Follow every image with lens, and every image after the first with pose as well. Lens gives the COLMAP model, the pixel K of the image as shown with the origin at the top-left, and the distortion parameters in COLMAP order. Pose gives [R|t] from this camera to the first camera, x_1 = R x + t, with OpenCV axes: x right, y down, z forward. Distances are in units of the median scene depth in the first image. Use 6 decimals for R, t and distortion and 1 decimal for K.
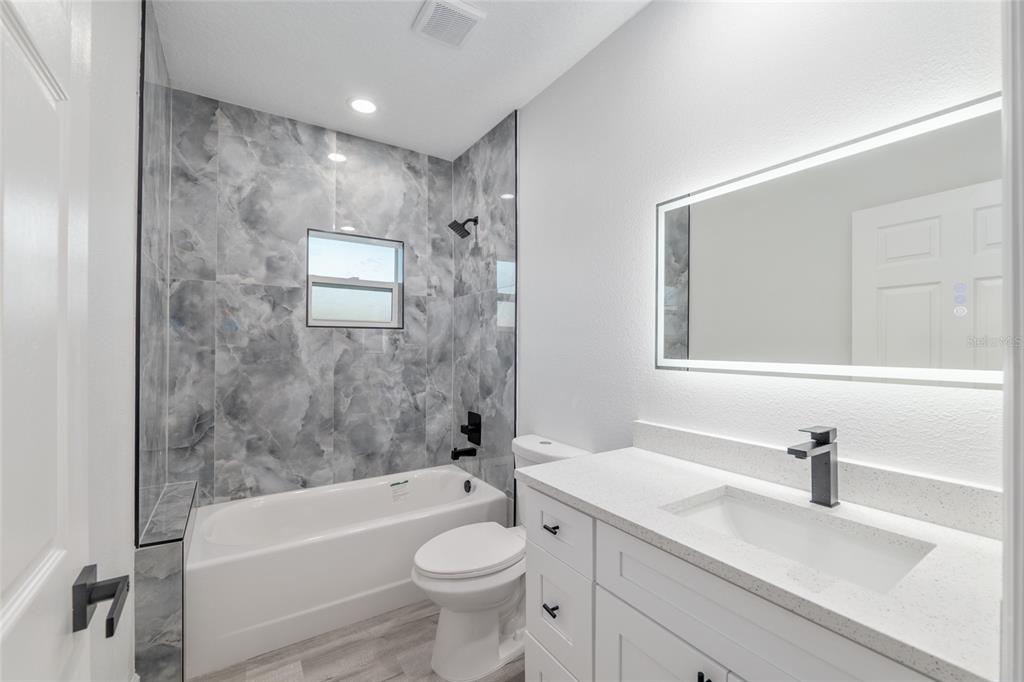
lens RADIAL K [[422.6, 0, 514.7], [0, 422.6, 342.6], [0, 0, 1]] dist [-0.008678, -0.000034]
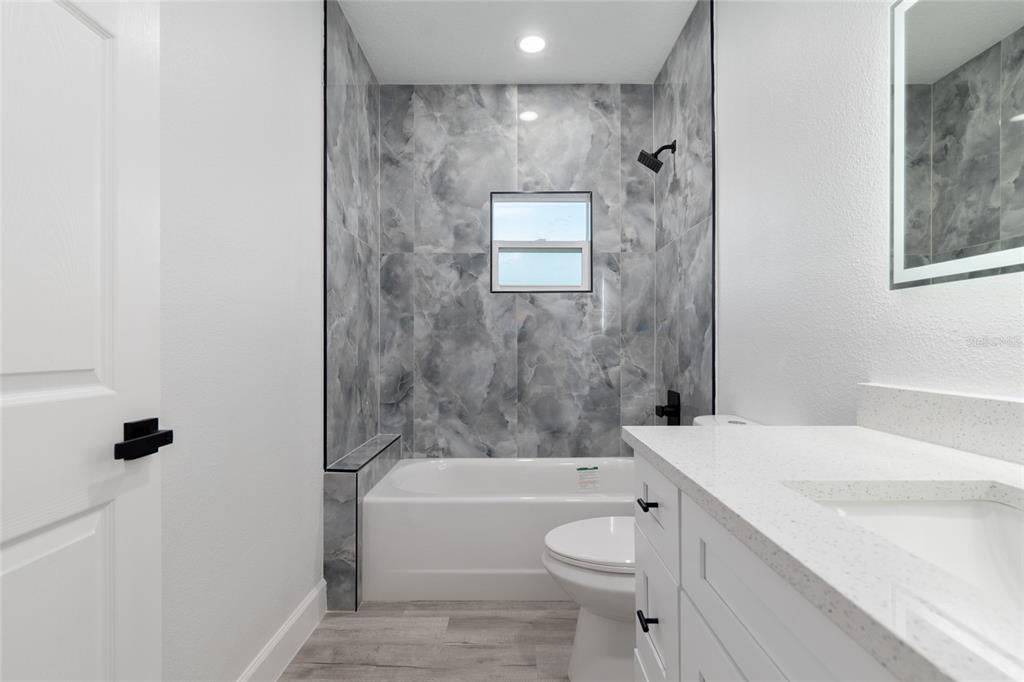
lens RADIAL K [[480.3, 0, 512.0], [0, 480.3, 341.0], [0, 0, 1]] dist [0.003339, 0.000203]
pose [[0.833135, -0.010897, -0.552963, 0.168045], [0.010917, 0.999935, -0.003258, 0.081675], [0.552962, -0.003323, 0.833200, 0.101625]]
